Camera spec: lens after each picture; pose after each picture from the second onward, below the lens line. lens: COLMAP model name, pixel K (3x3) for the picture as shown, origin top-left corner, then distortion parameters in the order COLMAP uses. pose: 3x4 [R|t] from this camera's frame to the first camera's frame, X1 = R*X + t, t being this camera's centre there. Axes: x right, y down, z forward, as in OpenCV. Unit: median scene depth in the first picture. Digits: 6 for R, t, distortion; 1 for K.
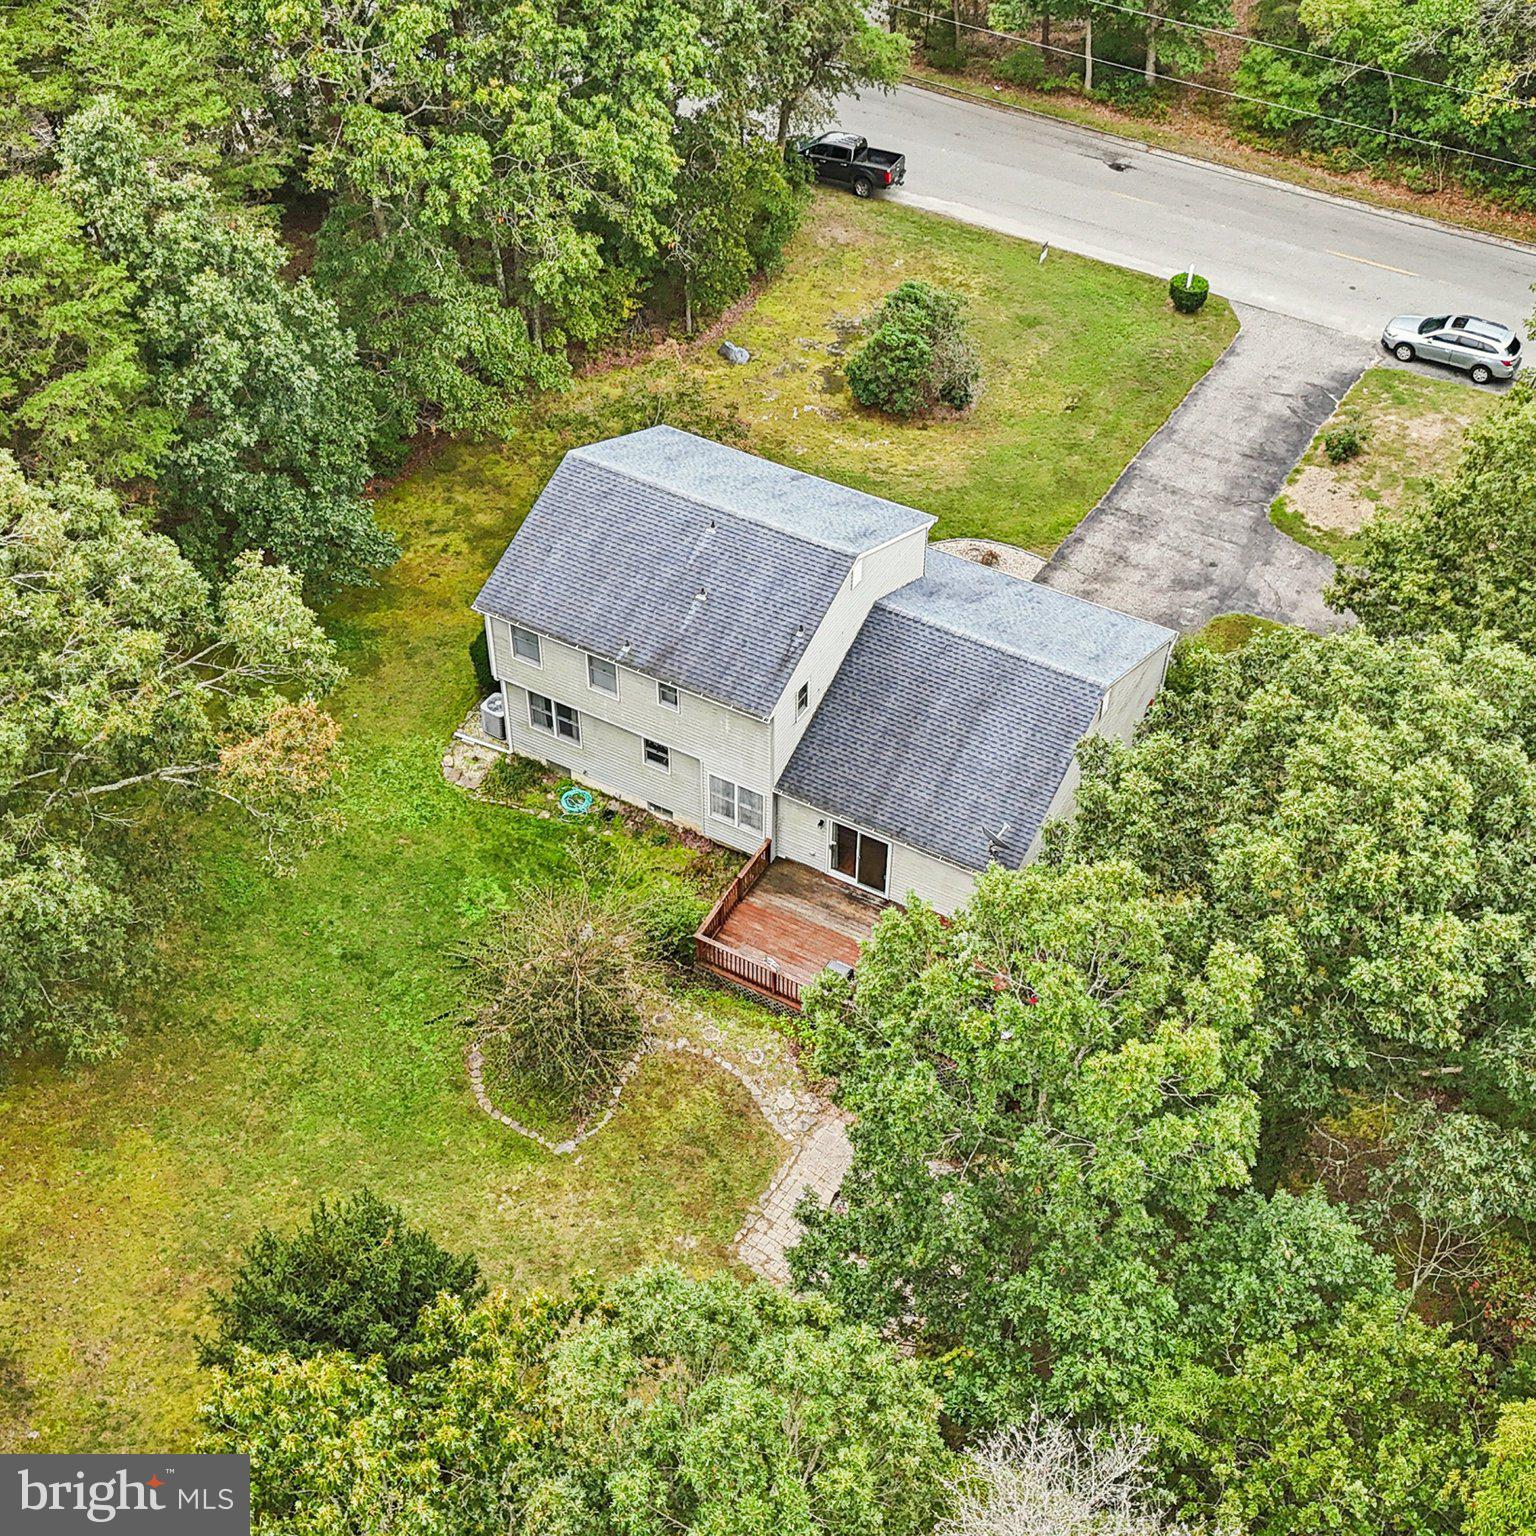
lens RADIAL K [[2046.3, 0, 768.9], [0, 2046.3, 761.1], [0, 0, 1]] dist [0.185162, -0.507966]
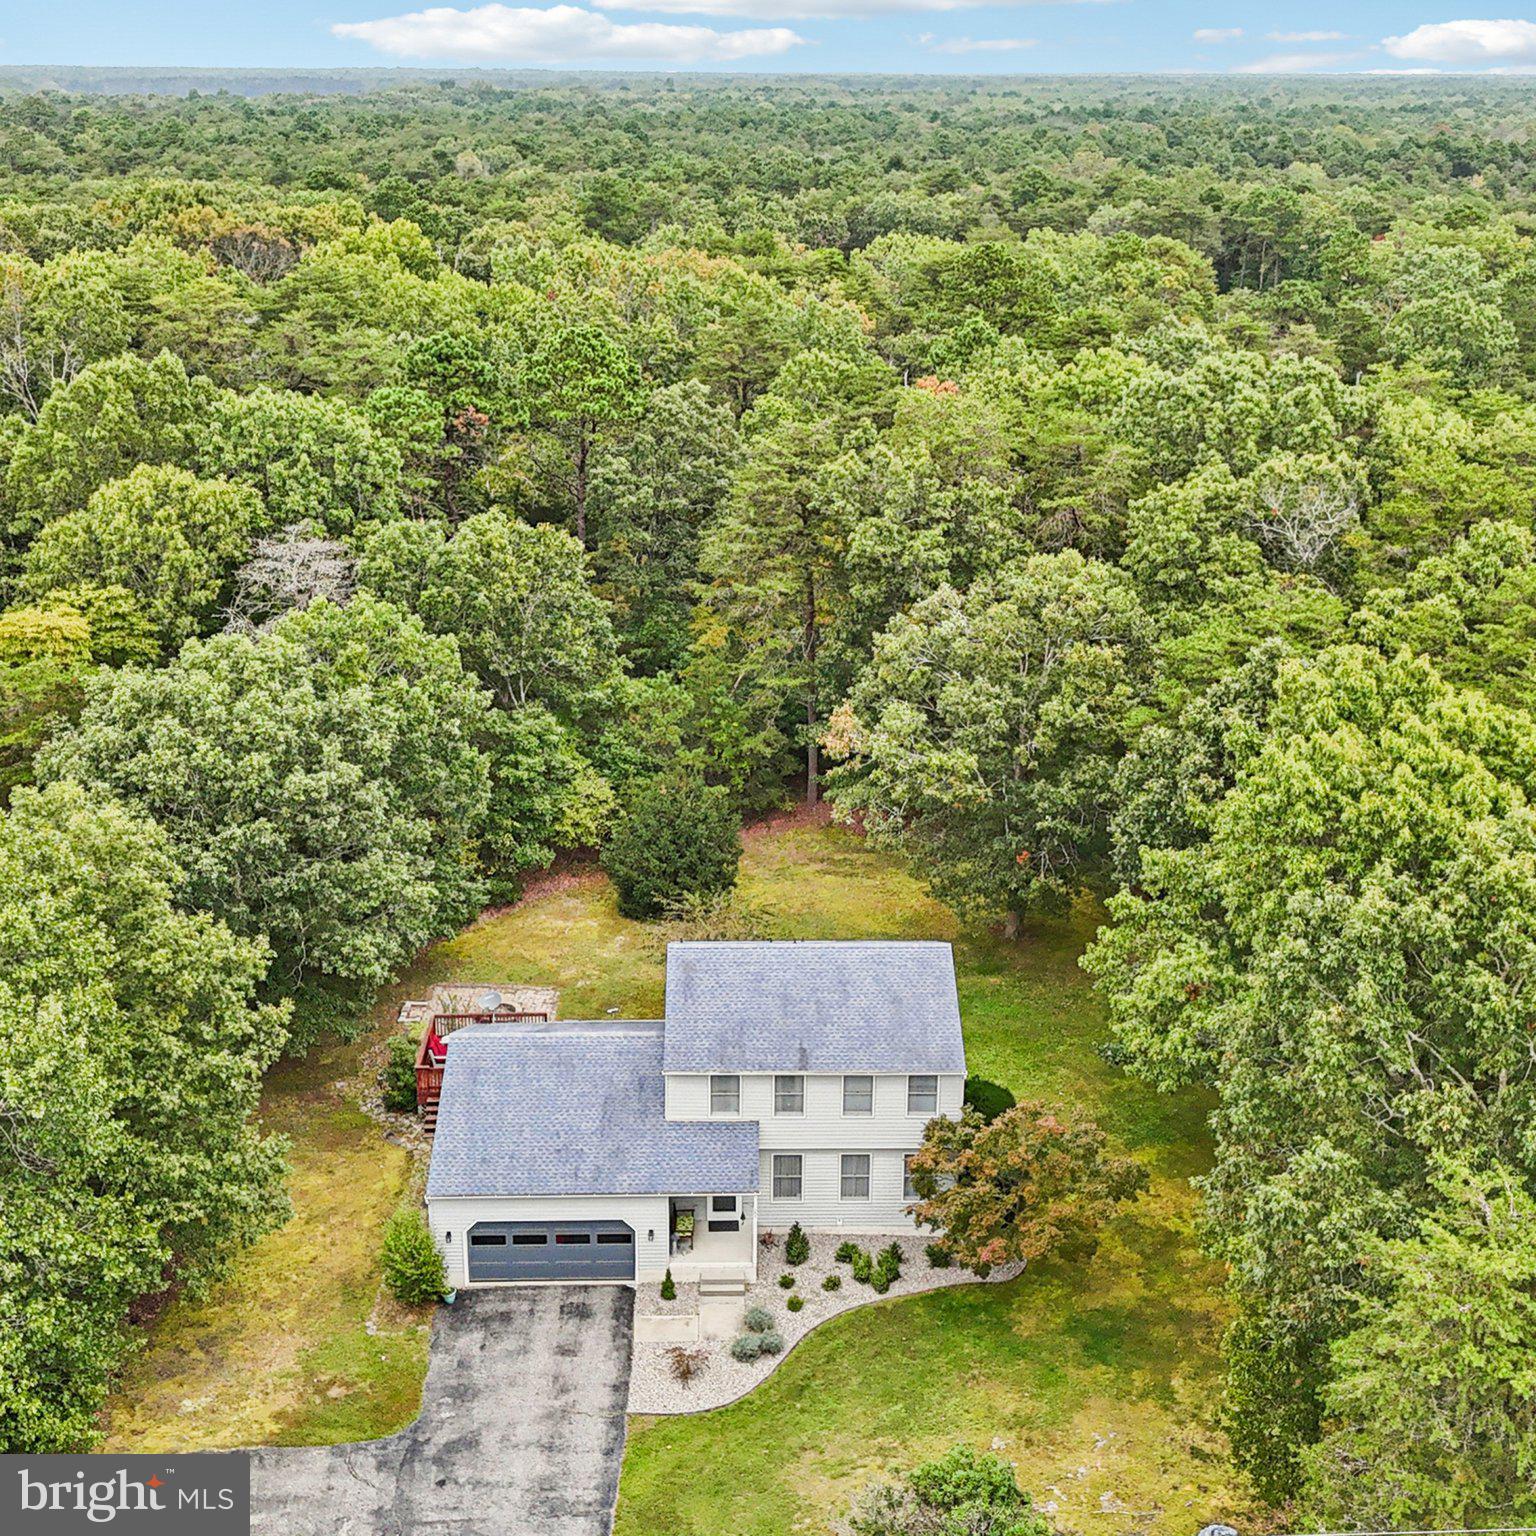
lens RADIAL K [[2046.3, 0, 768.9], [0, 2046.3, 761.1], [0, 0, 1]] dist [0.185162, -0.507966]
pose [[-0.859648, 0.143077, -0.490443, 0.466319], [-0.367408, 0.493907, 0.788079, -0.924032], [0.354989, 0.857663, -0.372019, 1.118869]]
